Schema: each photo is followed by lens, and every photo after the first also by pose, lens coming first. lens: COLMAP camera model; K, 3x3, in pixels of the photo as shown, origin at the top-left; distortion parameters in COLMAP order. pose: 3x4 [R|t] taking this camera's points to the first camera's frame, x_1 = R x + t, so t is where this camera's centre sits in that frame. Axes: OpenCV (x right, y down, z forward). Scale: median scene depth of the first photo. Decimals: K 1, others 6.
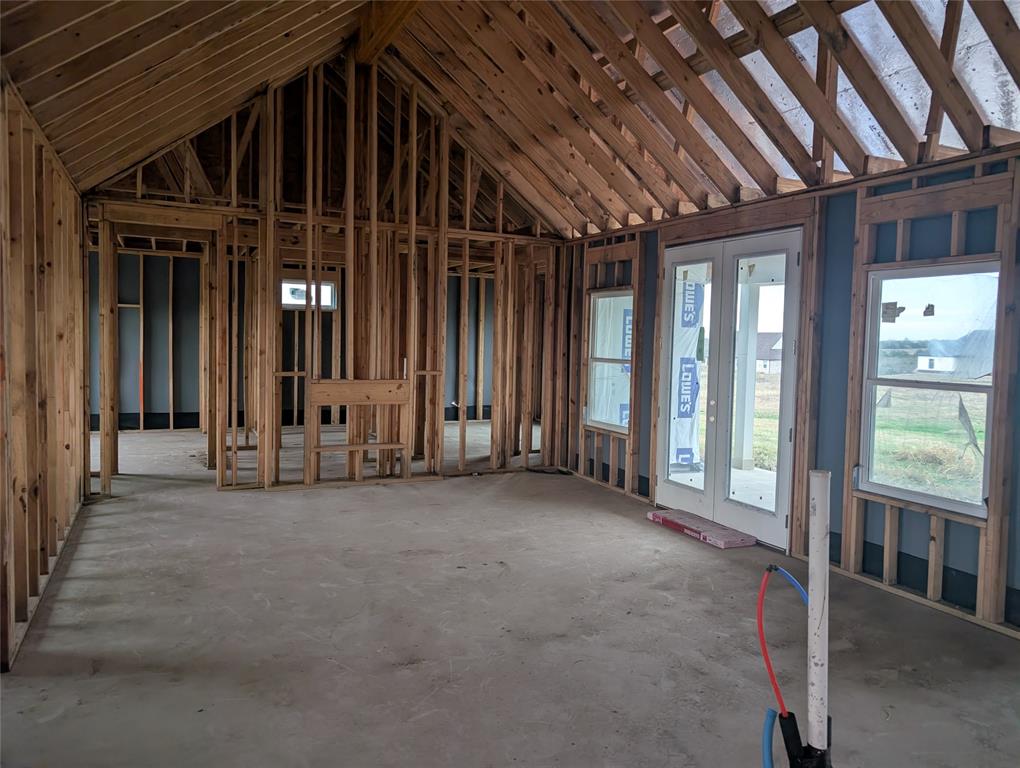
lens RADIAL K [[725.0, 0, 510.0], [0, 725.0, 384.0], [0, 0, 1]] dist [0.002877, 0.000692]
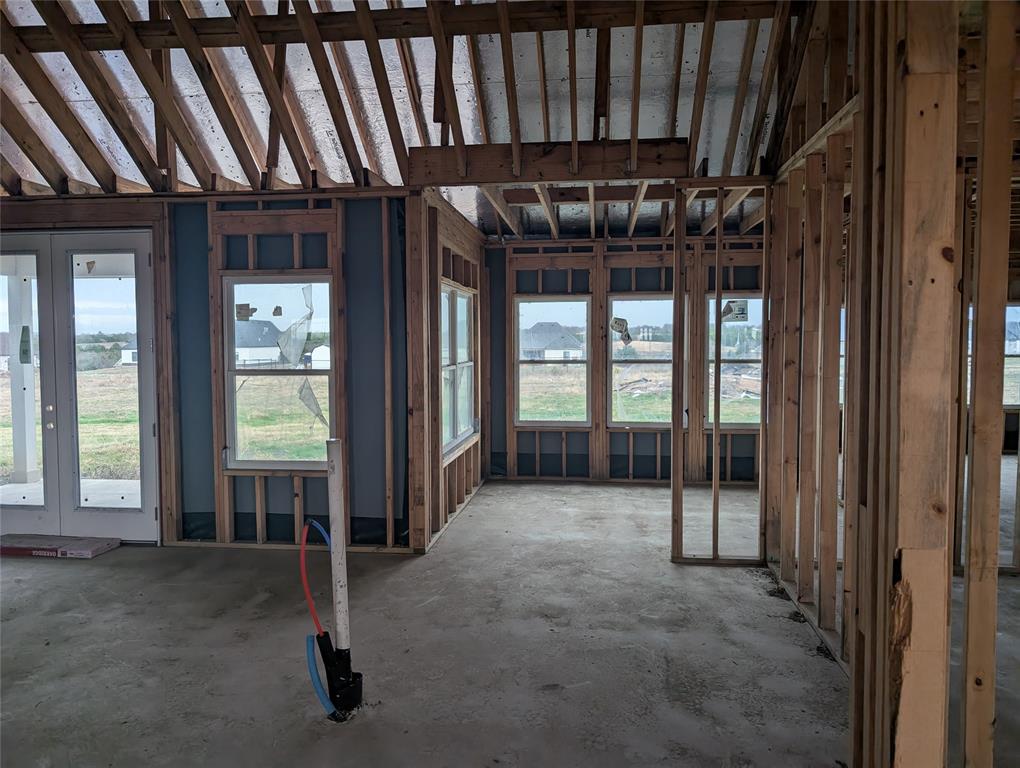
lens RADIAL K [[725.0, 0, 510.0], [0, 725.0, 384.0], [0, 0, 1]] dist [0.002877, 0.000692]
pose [[0.537966, -0.076377, 0.839499, -0.232363], [0.071444, 0.996435, 0.044873, -0.005842], [-0.839934, 0.035837, 0.541505, 0.012453]]
